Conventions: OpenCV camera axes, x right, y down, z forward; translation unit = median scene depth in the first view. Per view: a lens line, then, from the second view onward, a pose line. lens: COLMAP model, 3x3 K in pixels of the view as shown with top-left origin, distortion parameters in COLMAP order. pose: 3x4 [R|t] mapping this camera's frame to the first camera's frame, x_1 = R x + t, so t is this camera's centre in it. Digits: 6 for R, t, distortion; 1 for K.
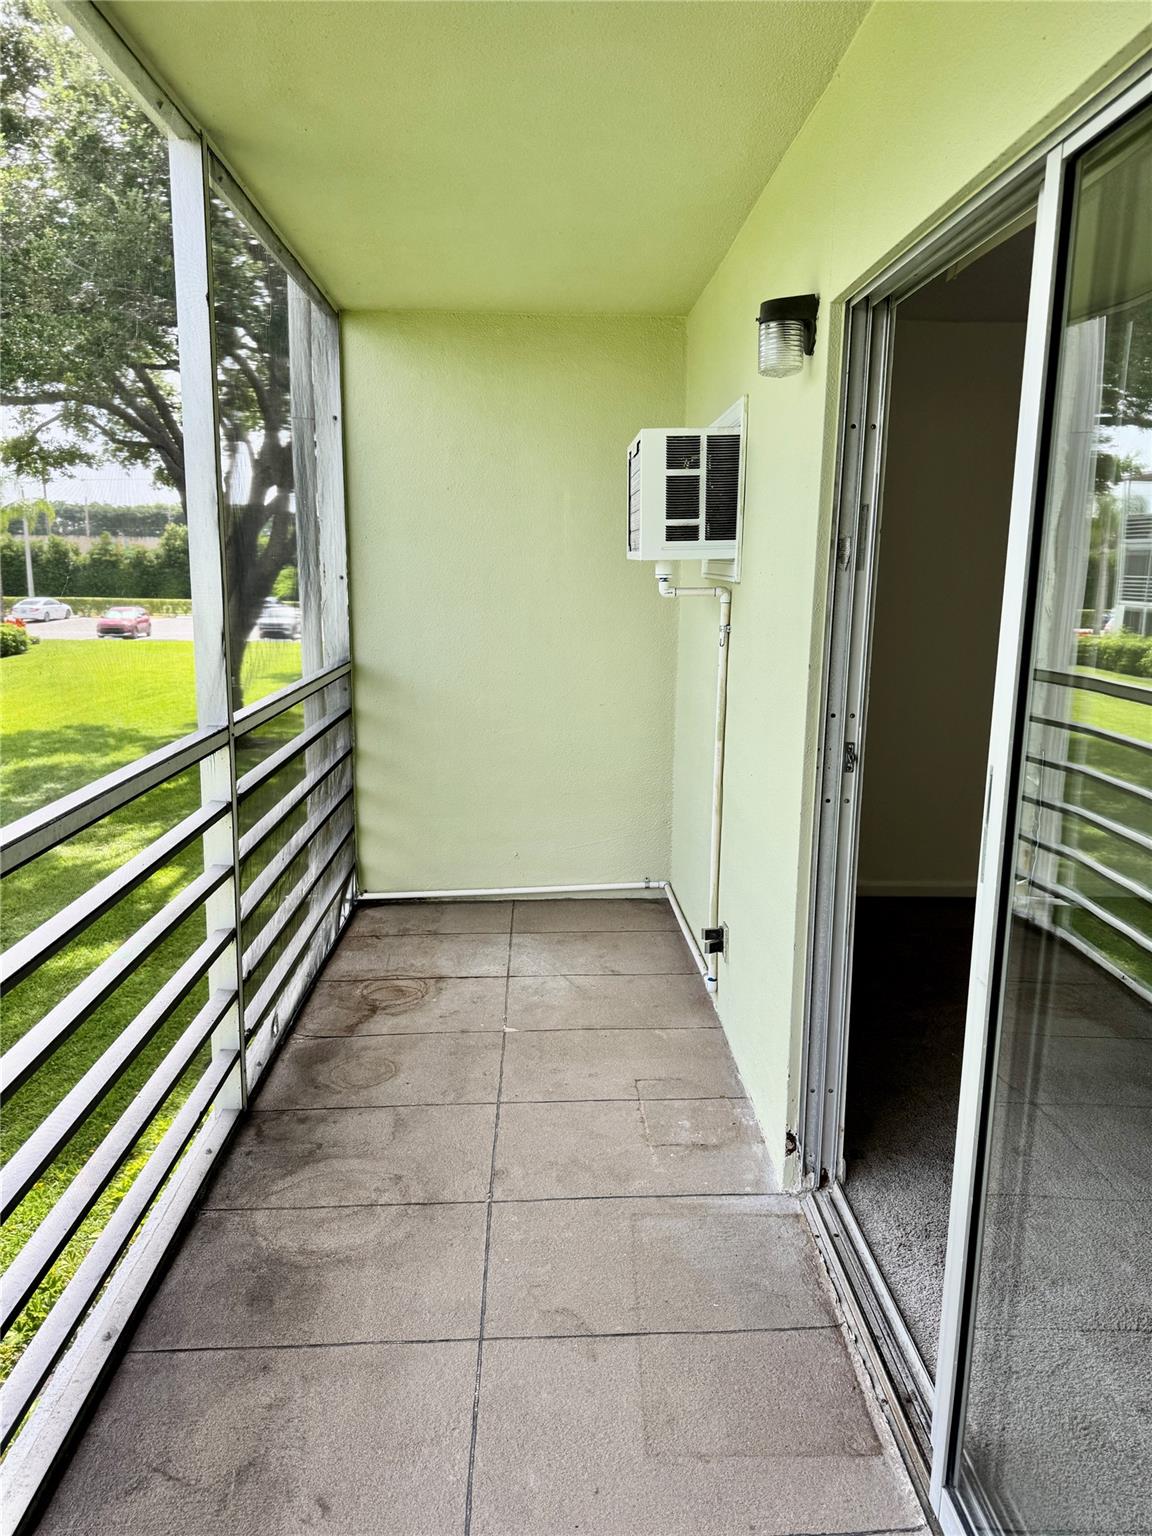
lens RADIAL K [[1089.5, 0, 577.7], [0, 1089.5, 774.8], [0, 0, 1]] dist [0.042199, -0.067928]
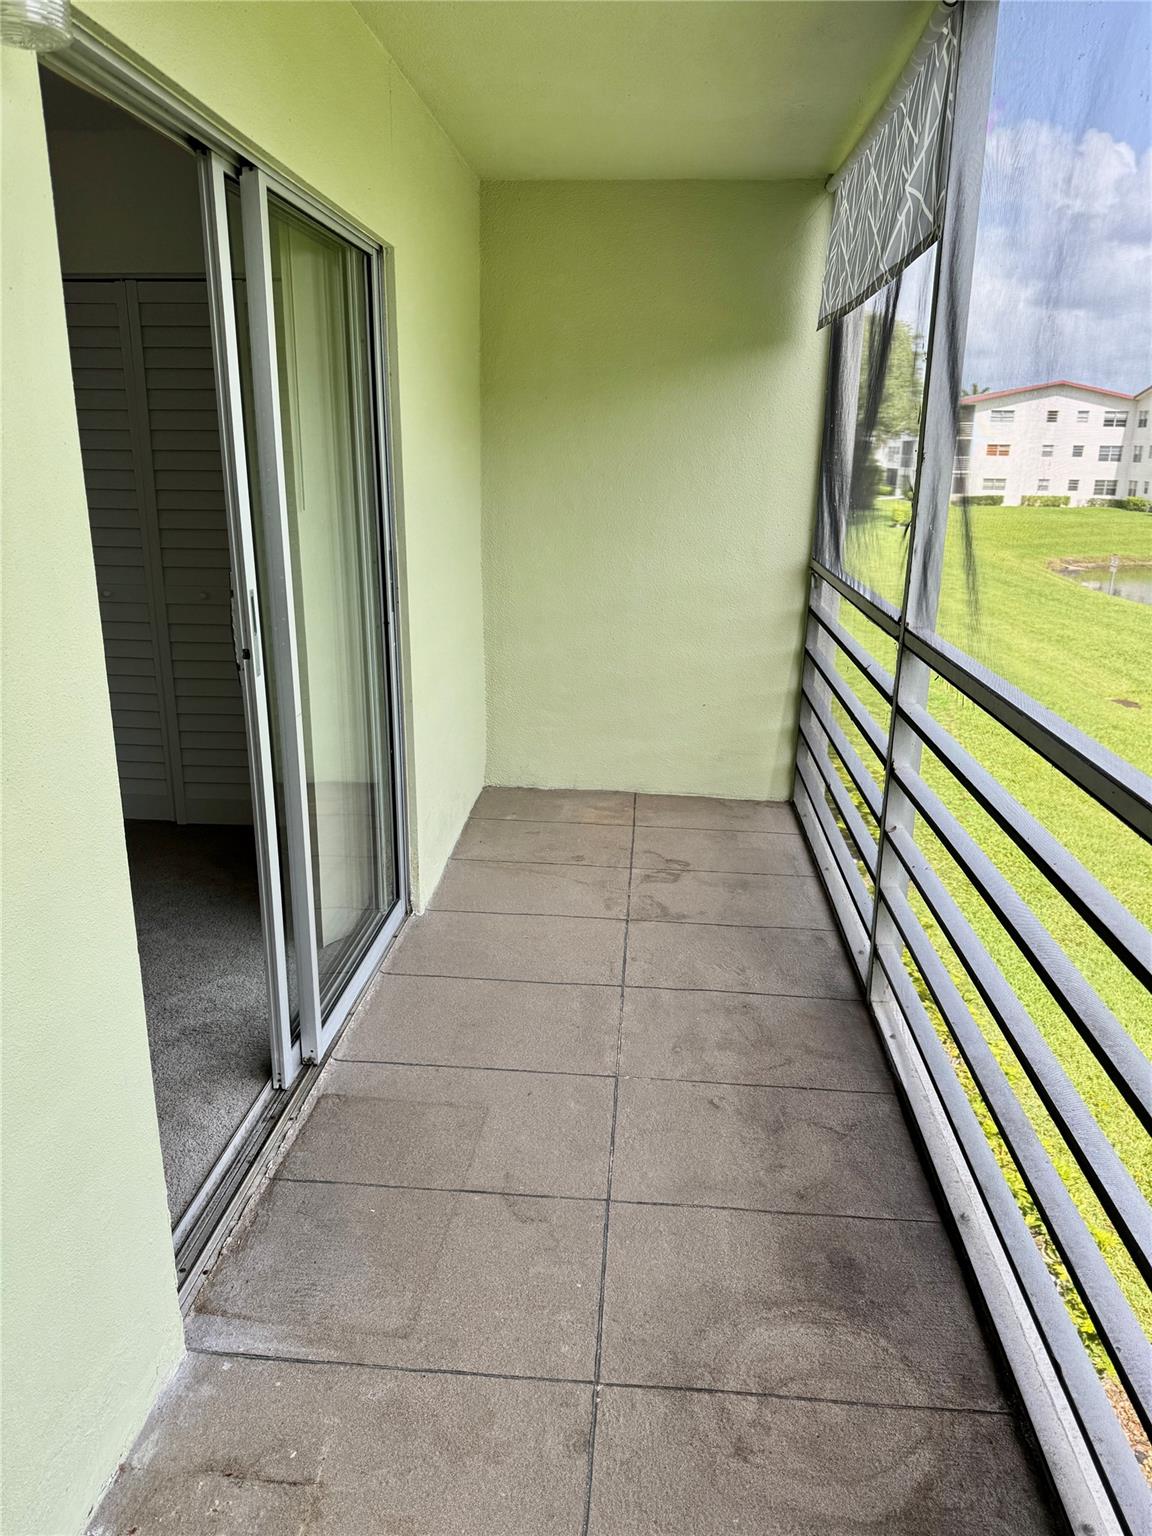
lens RADIAL K [[1089.5, 0, 580.2], [0, 1089.5, 762.4], [0, 0, 1]] dist [0.042199, -0.067928]
pose [[-0.994019, -0.052219, 0.095915, -0.134170], [-0.002972, 0.890883, 0.454223, -0.327713], [-0.109169, 0.451221, -0.885710, 1.667343]]
